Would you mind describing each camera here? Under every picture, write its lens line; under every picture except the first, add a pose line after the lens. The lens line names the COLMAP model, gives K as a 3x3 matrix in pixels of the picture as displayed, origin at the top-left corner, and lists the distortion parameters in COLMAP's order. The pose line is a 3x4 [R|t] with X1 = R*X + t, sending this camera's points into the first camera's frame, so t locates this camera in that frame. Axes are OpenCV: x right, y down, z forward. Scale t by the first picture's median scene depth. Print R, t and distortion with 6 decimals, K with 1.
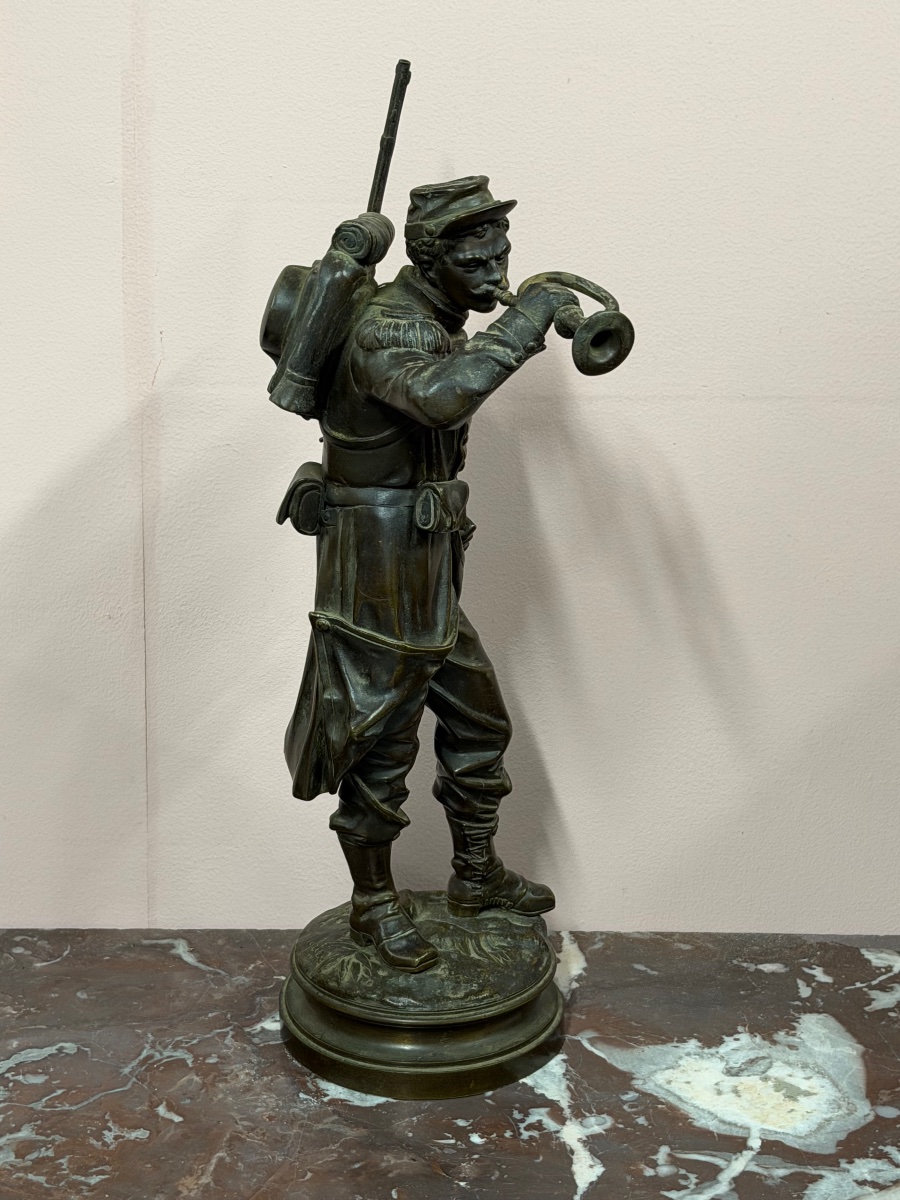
lens RADIAL K [[2548.8, 0, 453.3], [0, 2548.8, 611.2], [0, 0, 1]] dist [0.146346, 0.000000]
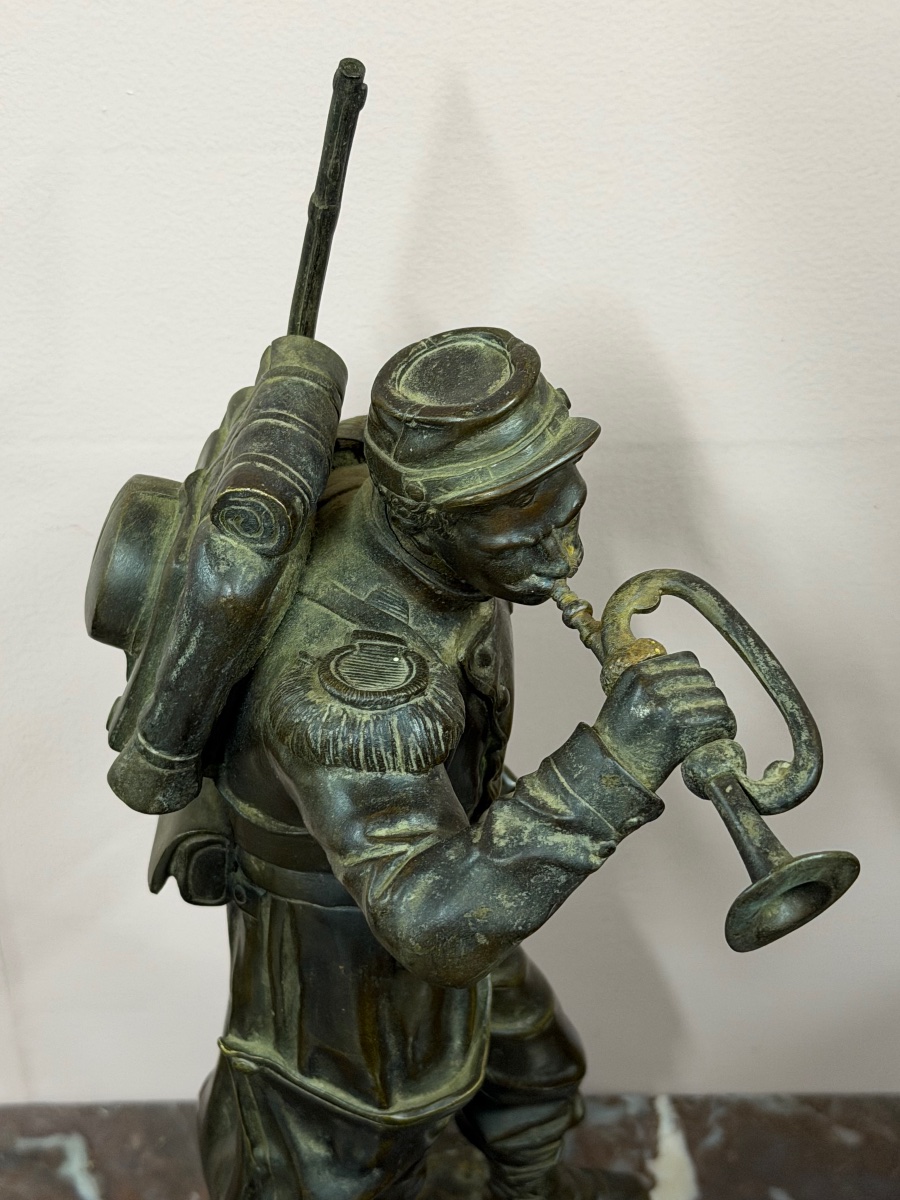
lens RADIAL K [[2548.8, 0, 439.5], [0, 2548.8, 599.5], [0, 0, 1]] dist [0.146346, 0.000000]
pose [[0.999524, -0.015776, -0.026515, 0.006729], [0.025391, 0.908824, 0.416406, -0.294888], [0.017528, -0.416881, 0.908792, 0.507075]]
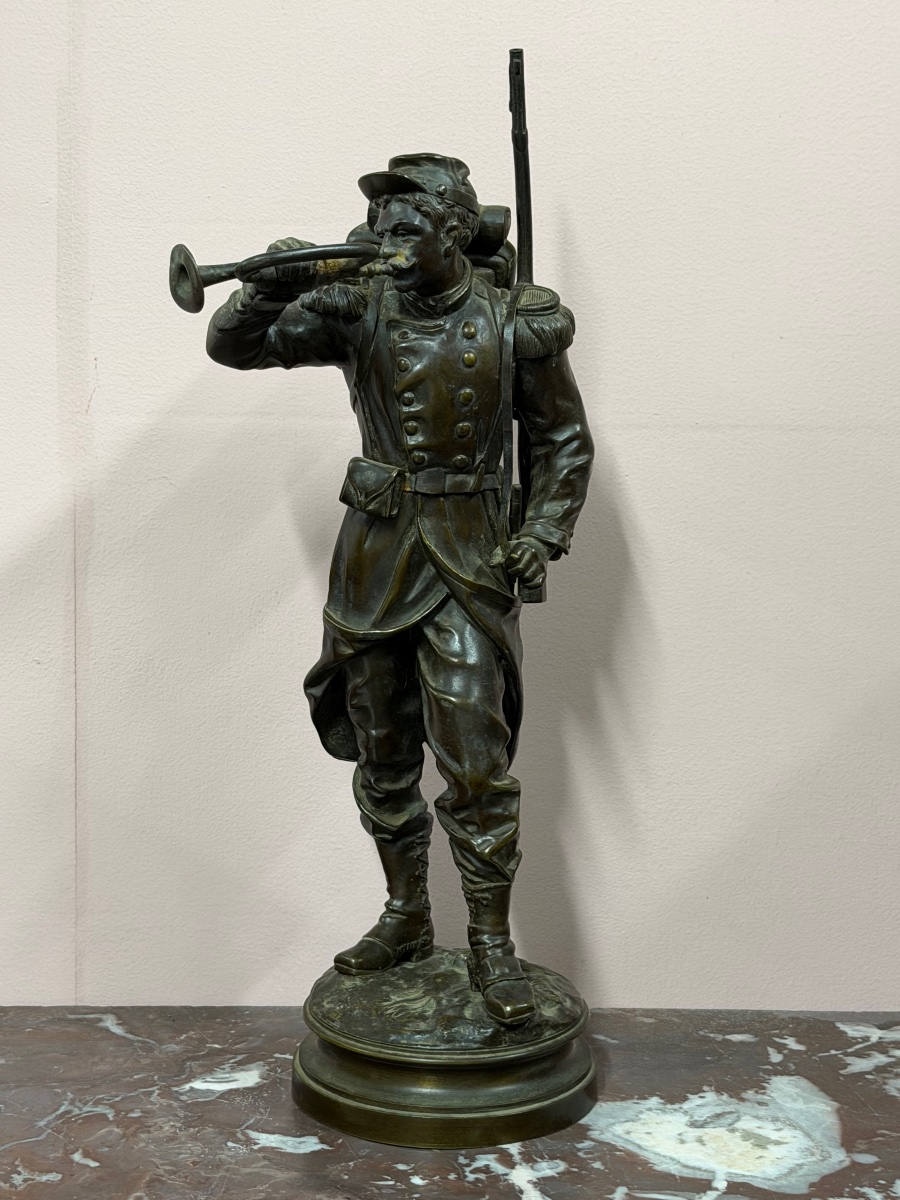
lens RADIAL K [[2548.8, 0, 439.5], [0, 2548.8, 600.6], [0, 0, 1]] dist [0.146346, 0.000000]
pose [[0.999989, -0.003679, -0.002970, 0.019409], [0.003194, 0.988764, -0.149453, 0.131178], [0.003486, 0.149442, 0.988764, 0.055207]]
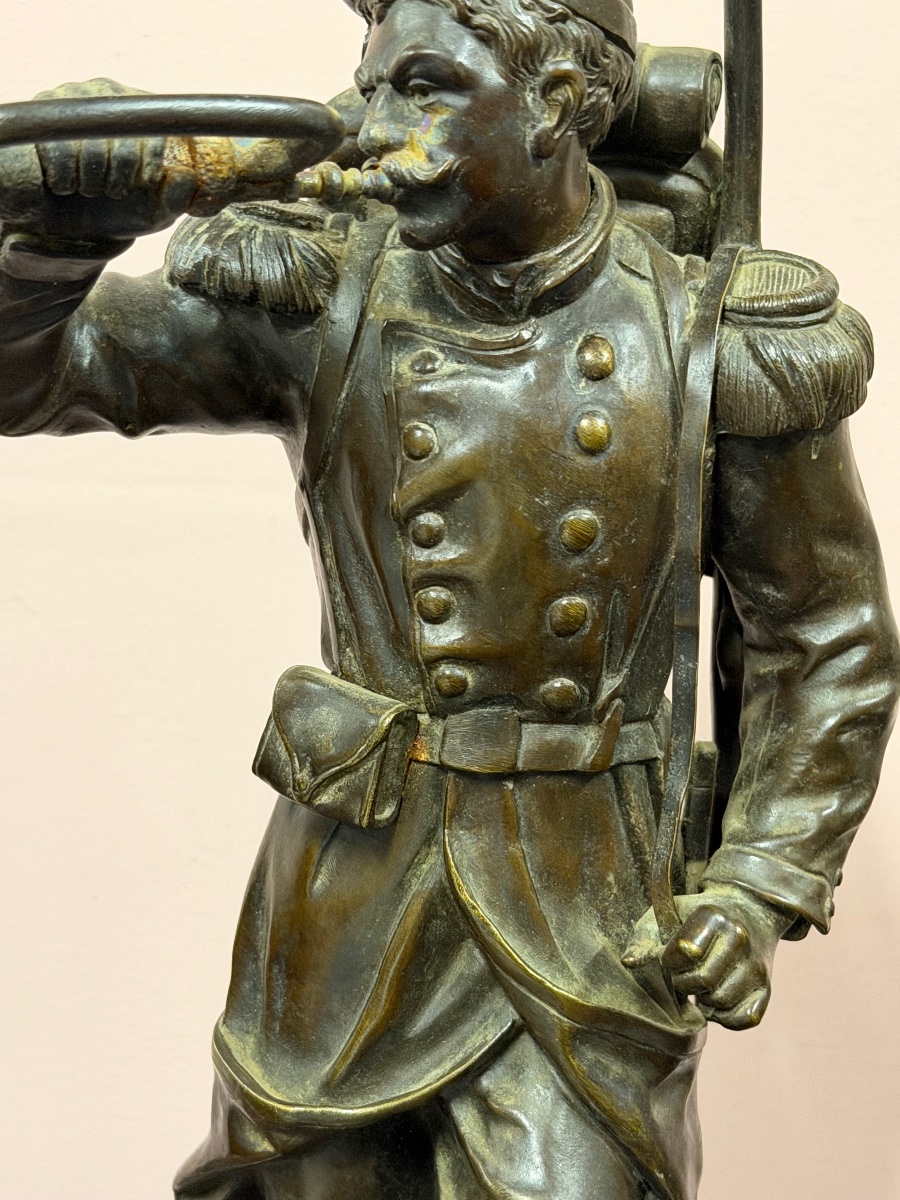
lens RADIAL K [[2548.8, 0, 455.0], [0, 2548.8, 595.9], [0, 0, 1]] dist [0.146346, 0.000000]
pose [[0.995965, 0.043903, -0.078265, 0.036869], [-0.056206, 0.985080, -0.162658, -0.008525], [0.069956, 0.166400, 0.983574, 0.595163]]
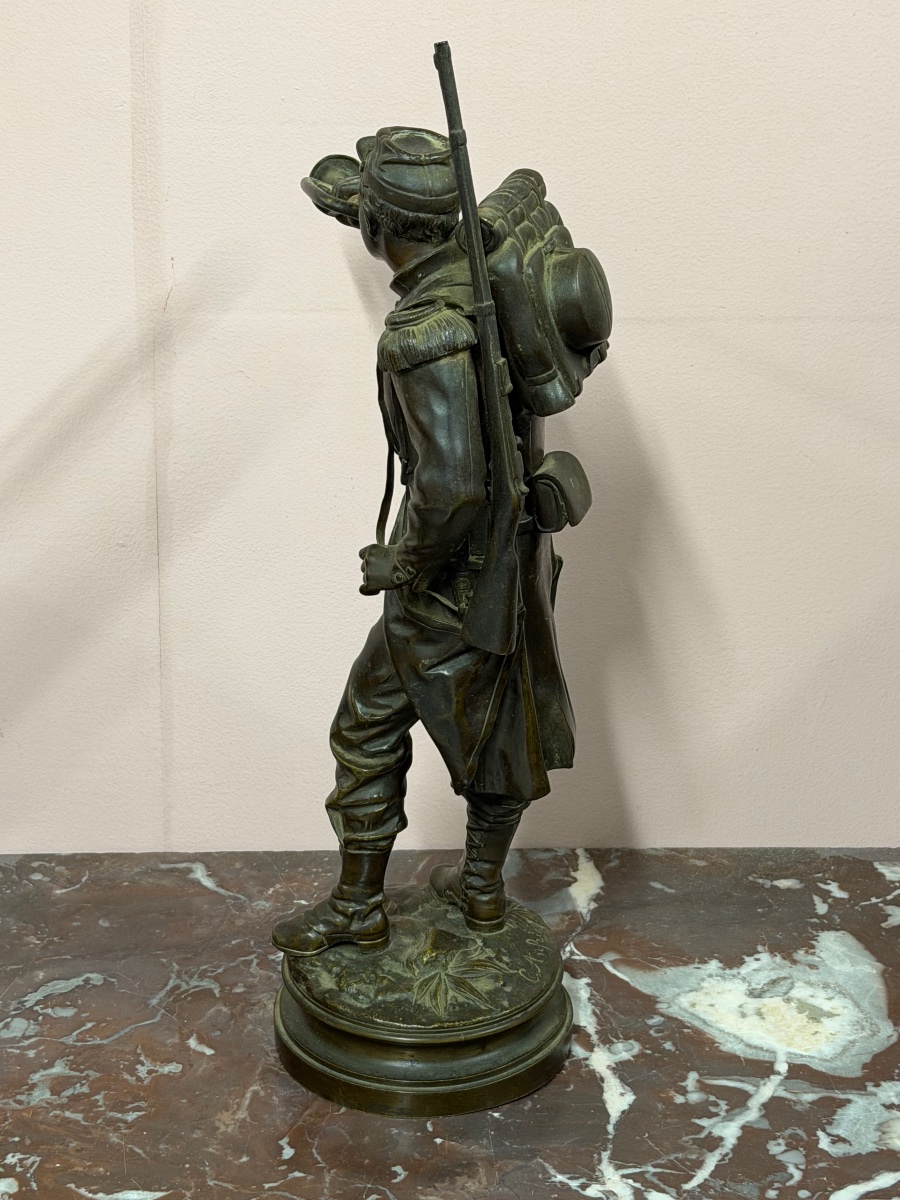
lens RADIAL K [[2548.8, 0, 448.1], [0, 2548.8, 611.0], [0, 0, 1]] dist [0.146346, 0.000000]
pose [[0.999680, -0.012336, 0.022099, -0.032511], [0.010895, 0.997878, 0.064195, -0.036804], [-0.022844, -0.063934, 0.997693, 0.005822]]
